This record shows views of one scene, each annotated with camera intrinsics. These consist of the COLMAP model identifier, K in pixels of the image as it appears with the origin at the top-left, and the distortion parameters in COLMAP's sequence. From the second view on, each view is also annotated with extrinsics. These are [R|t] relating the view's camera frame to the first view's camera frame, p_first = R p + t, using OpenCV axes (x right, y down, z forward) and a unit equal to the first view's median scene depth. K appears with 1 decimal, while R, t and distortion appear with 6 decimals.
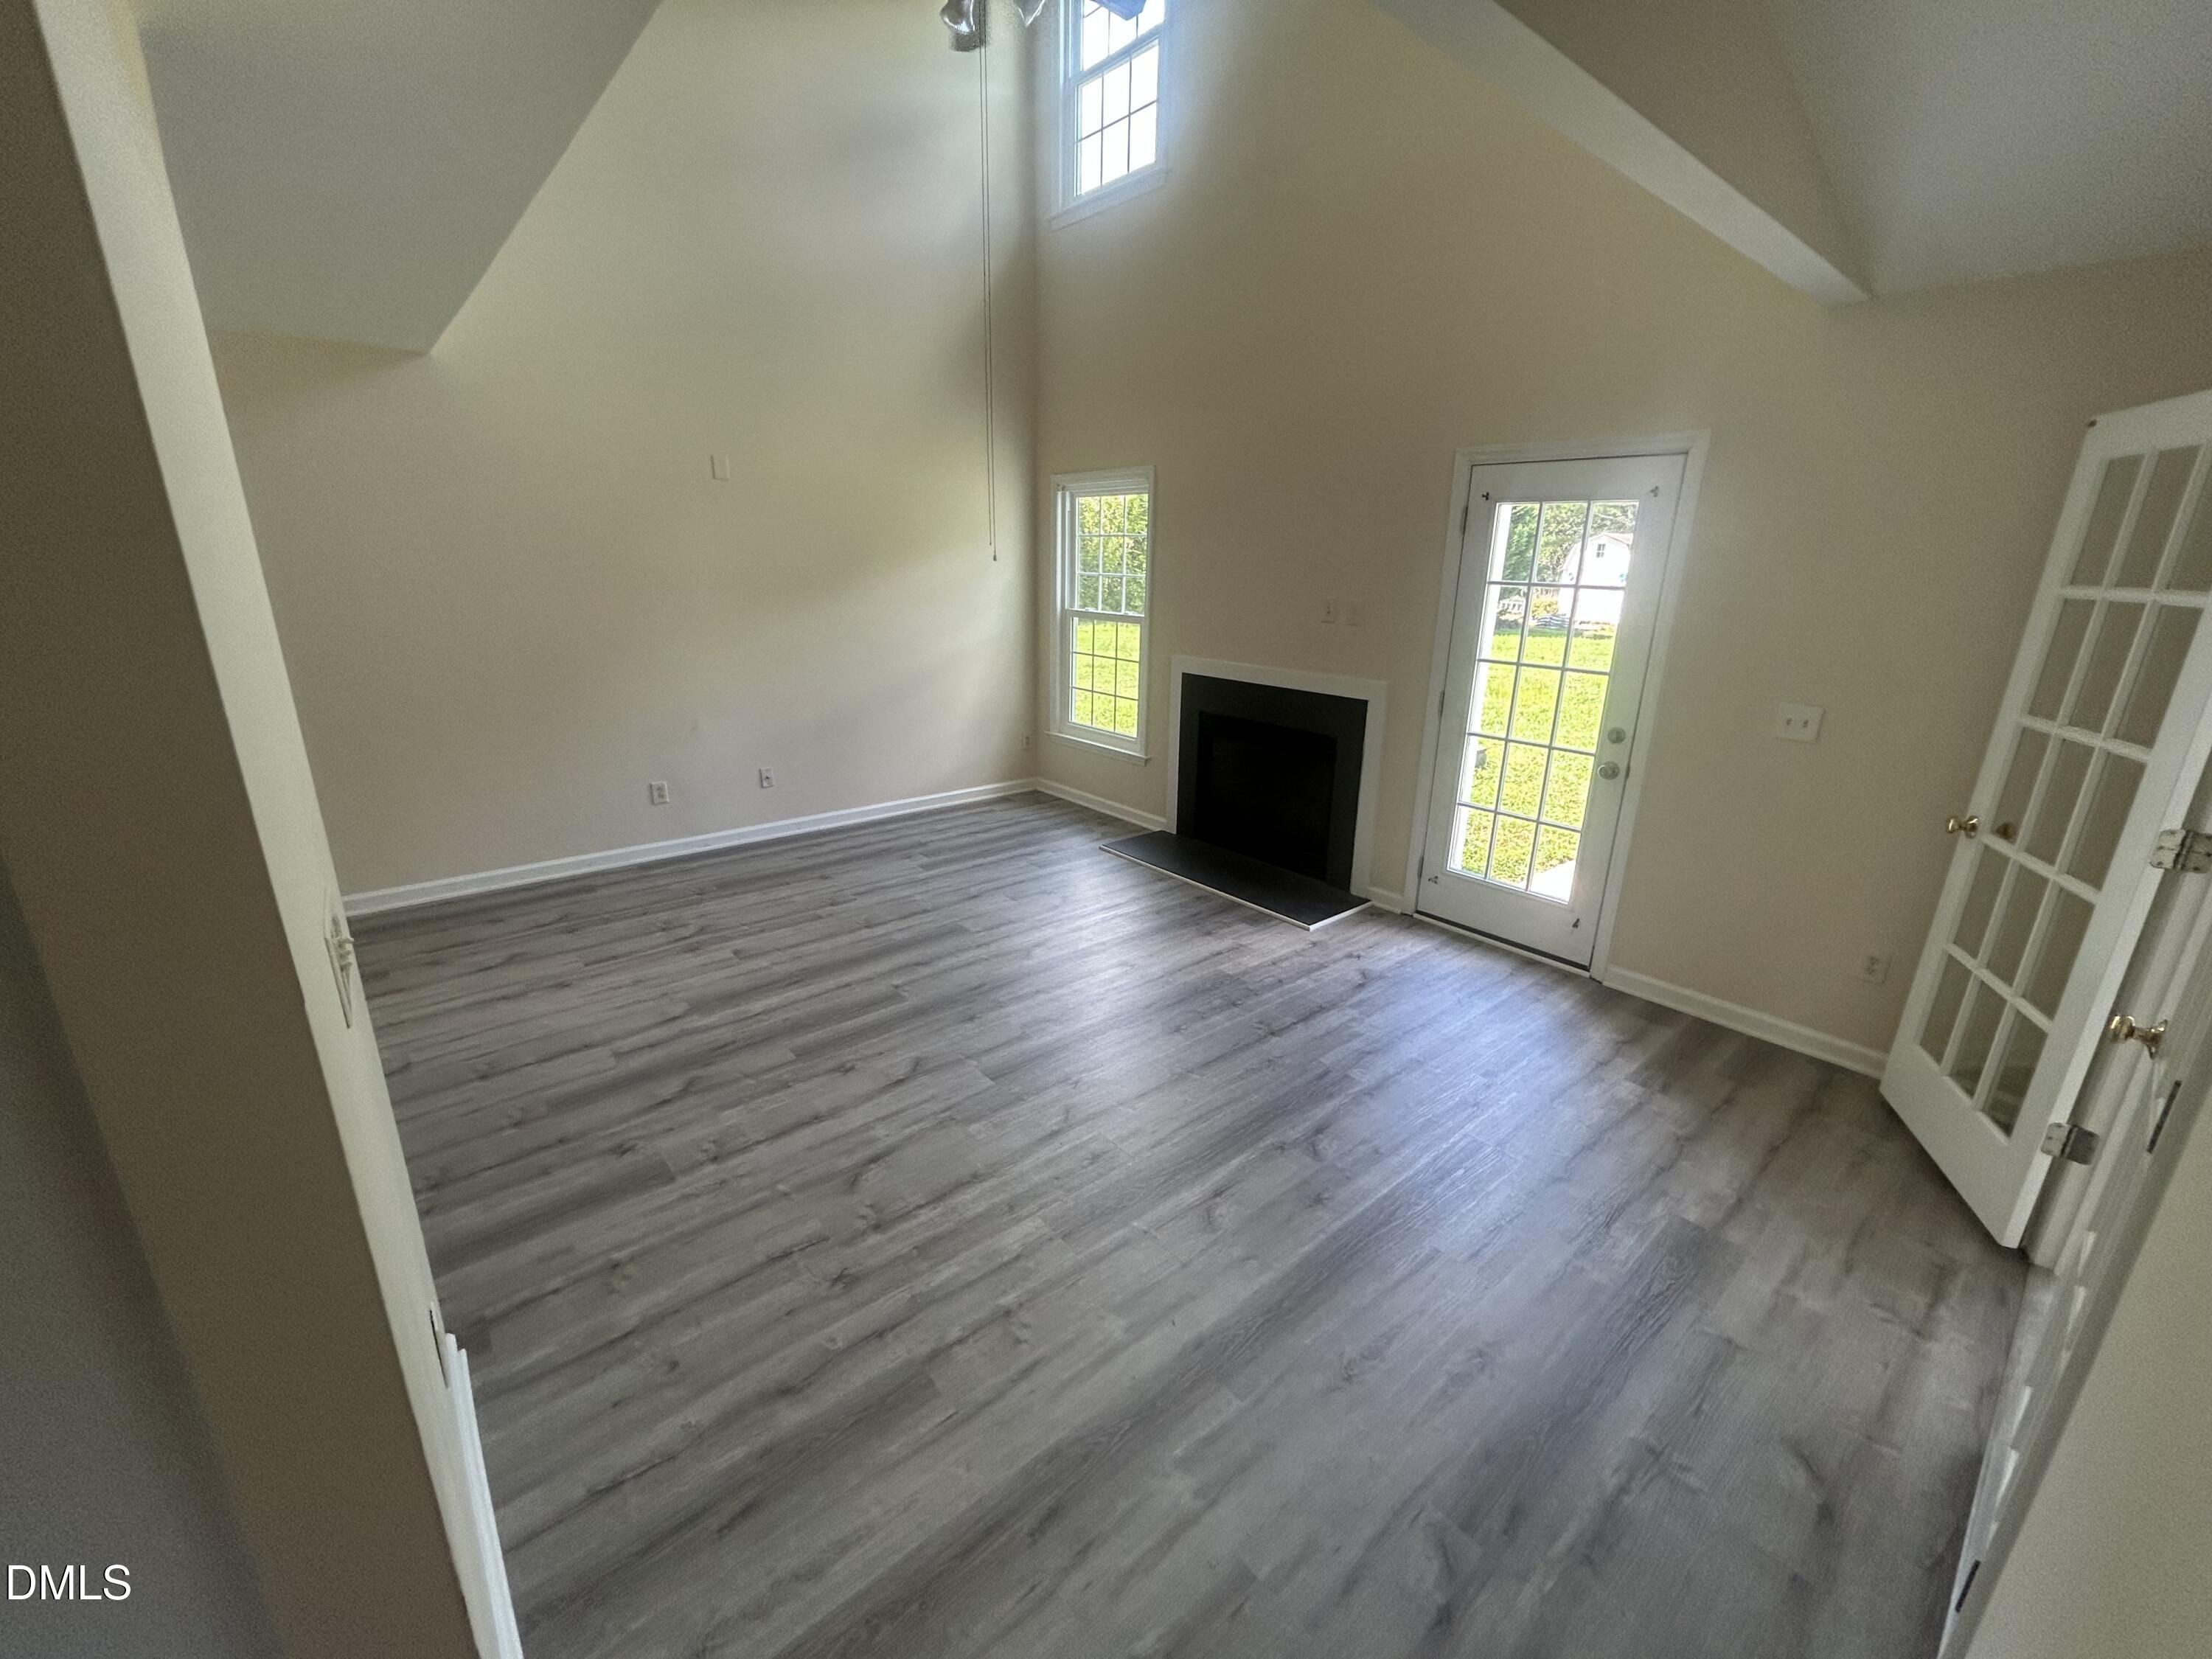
lens RADIAL K [[898.6, 0, 1106.0], [0, 898.6, 829.5], [0, 0, 1]] dist [0.006625, -0.000068]
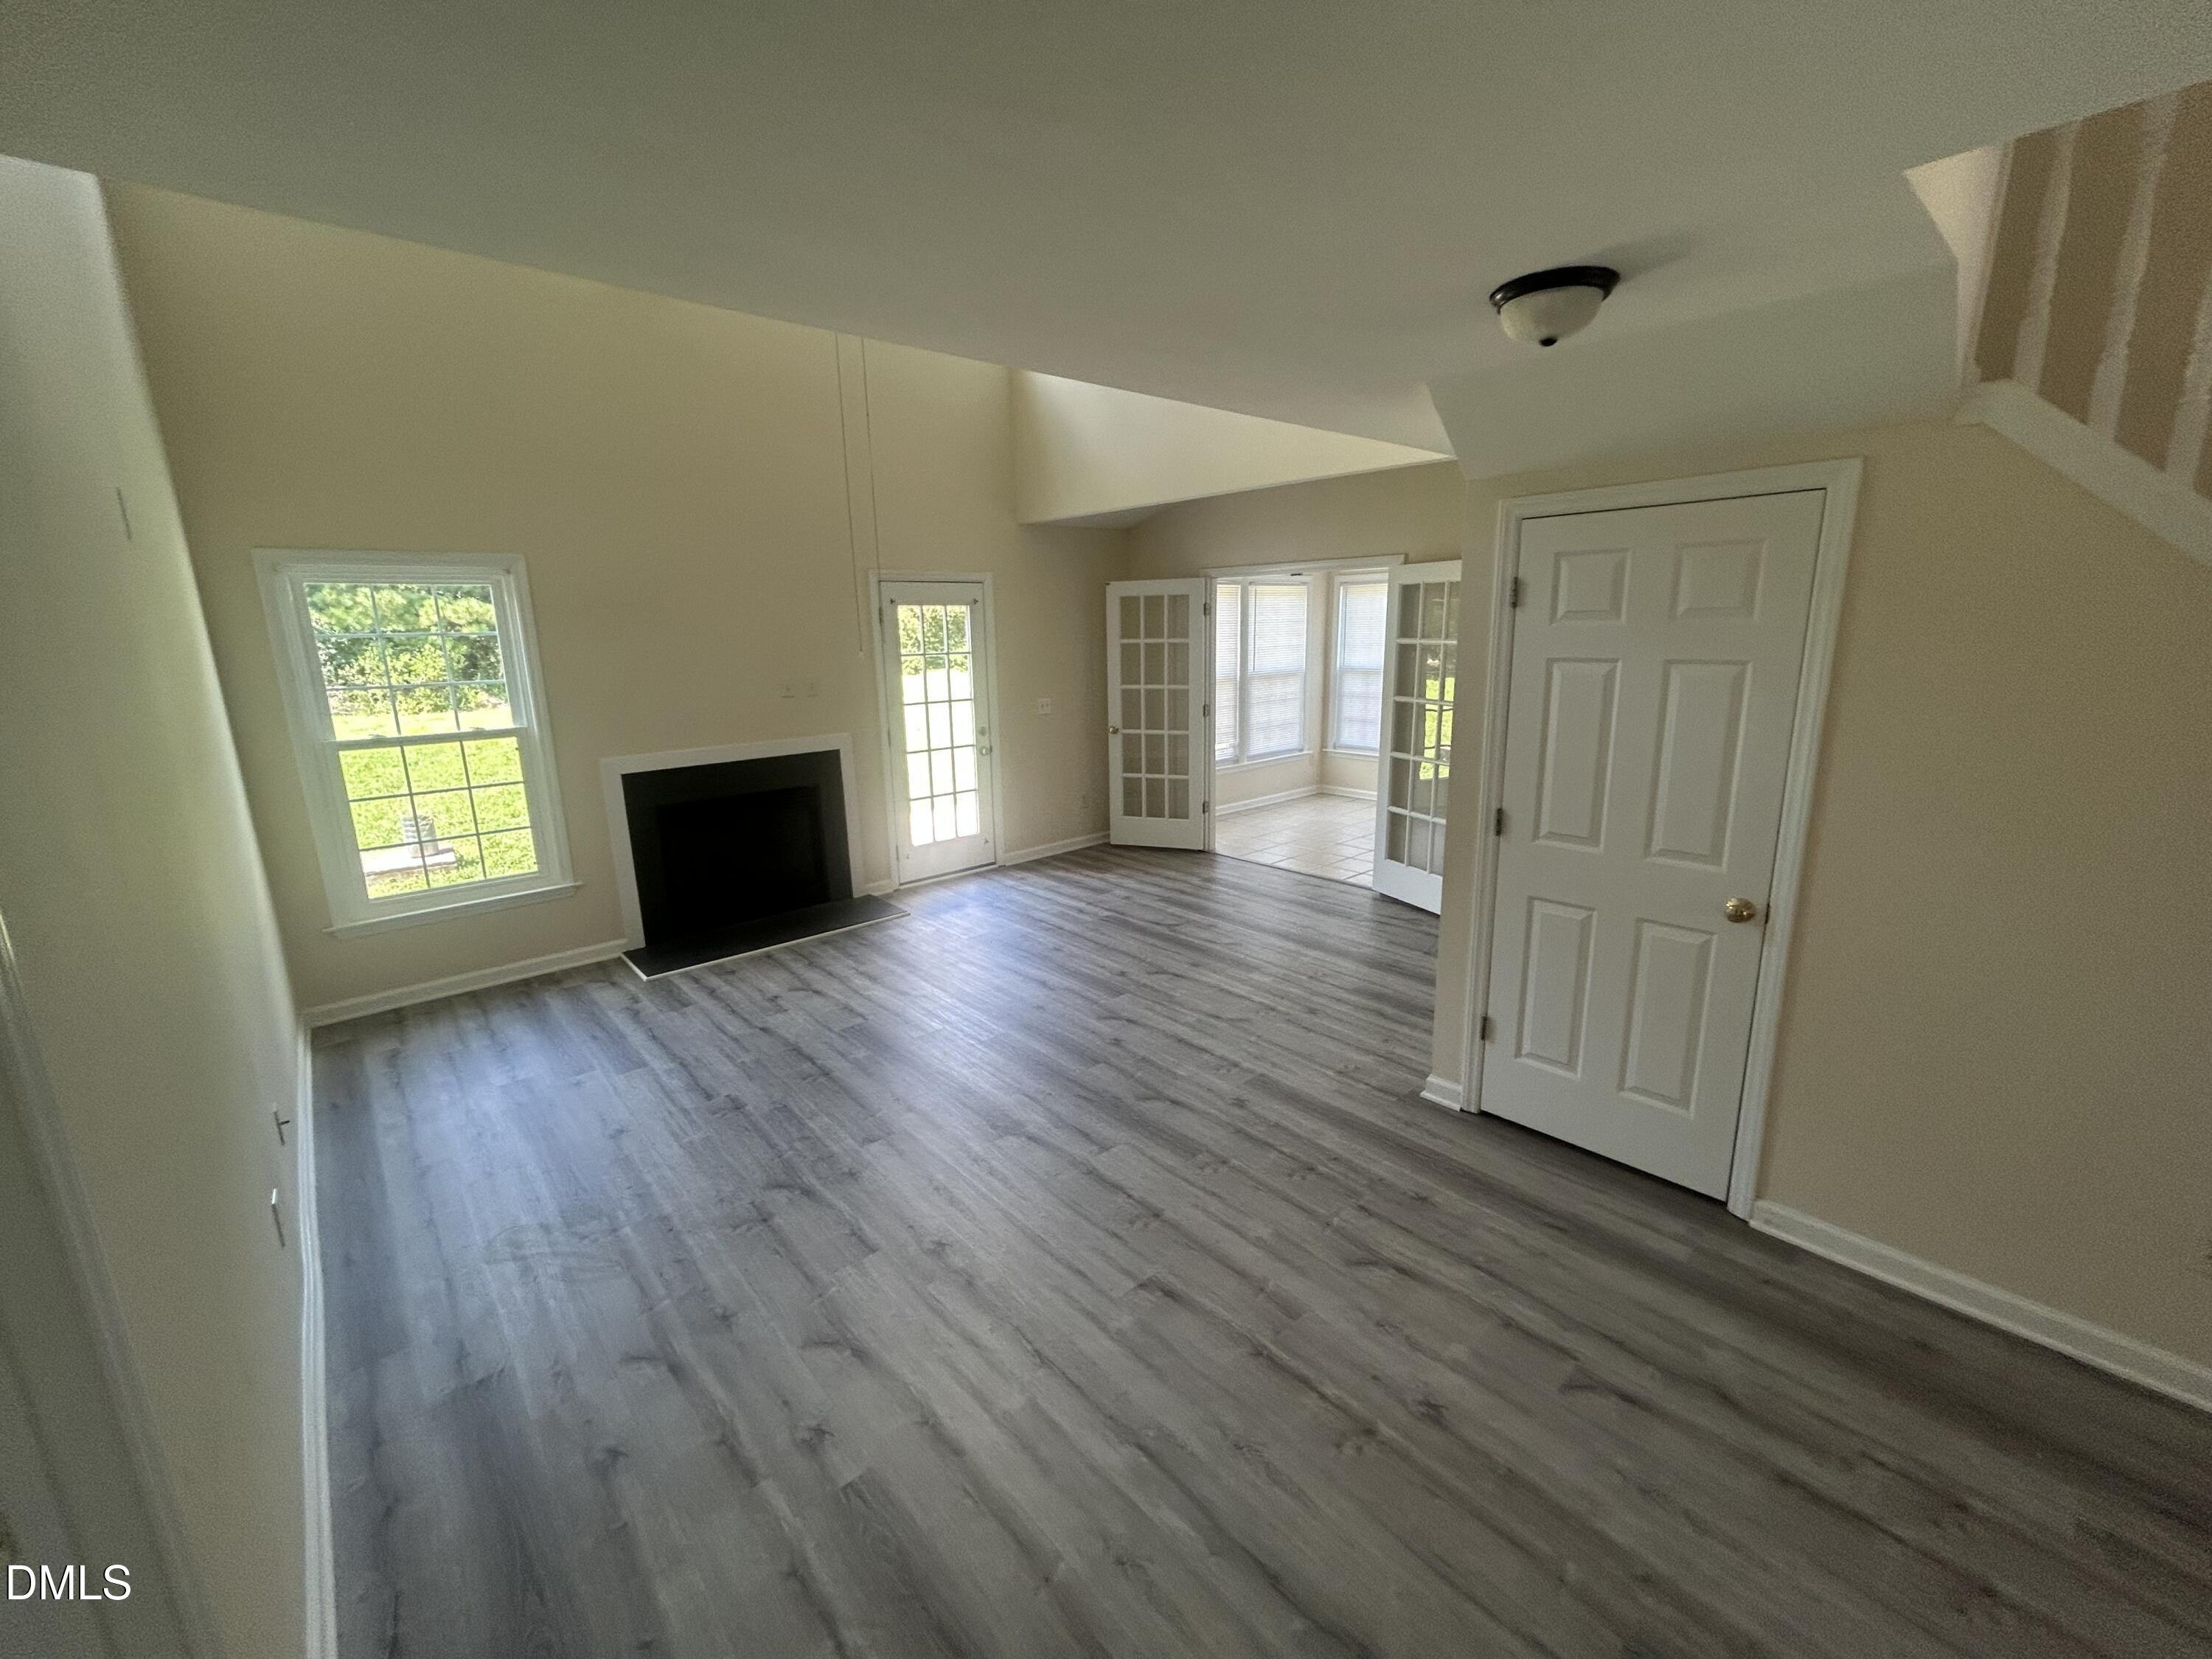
lens RADIAL K [[898.6, 0, 1106.0], [0, 898.6, 829.5], [0, 0, 1]] dist [0.006625, -0.000068]
pose [[-0.030272, -0.235737, 0.971345, -1.192167], [0.316911, 0.919389, 0.233004, -0.253967], [-0.947972, 0.314884, 0.046876, 0.707900]]
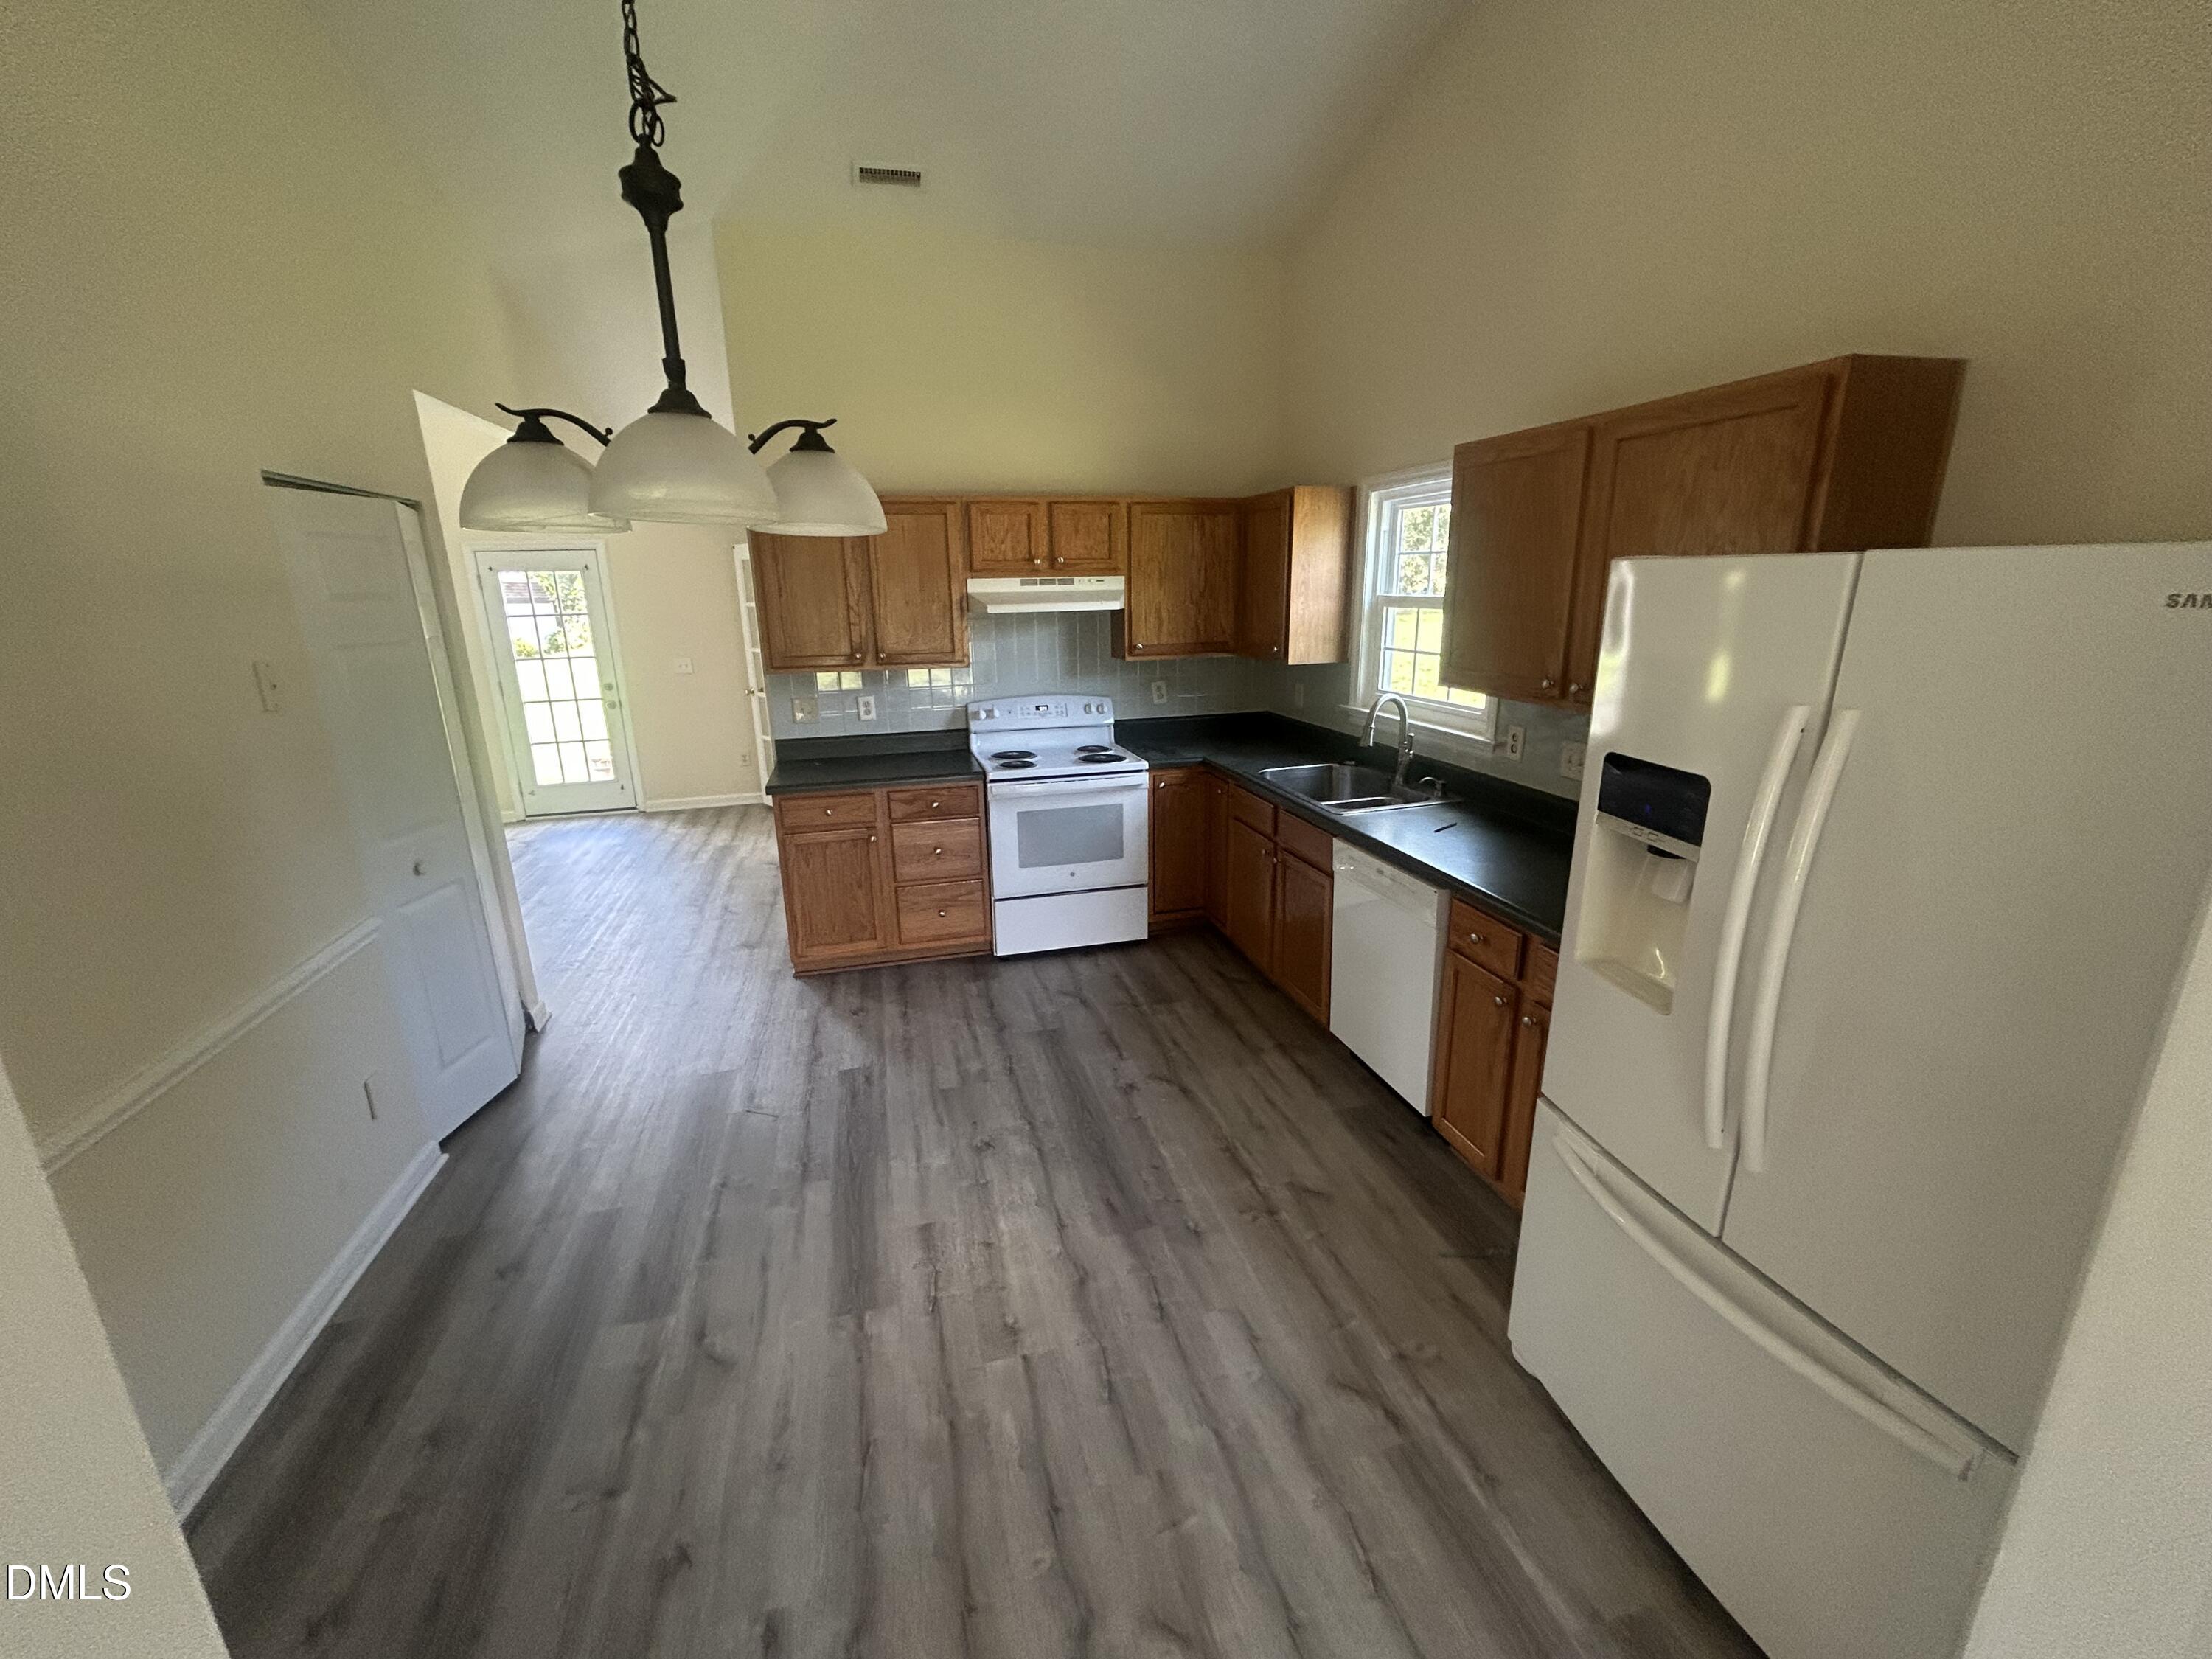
lens RADIAL K [[898.6, 0, 1106.0], [0, 898.6, 829.5], [0, 0, 1]] dist [0.006625, -0.000068]
pose [[0.425479, -0.258207, 0.867351, -0.736602], [0.291819, 0.946381, 0.138583, 0.228226], [-0.856627, 0.194145, 0.478014, -0.793655]]
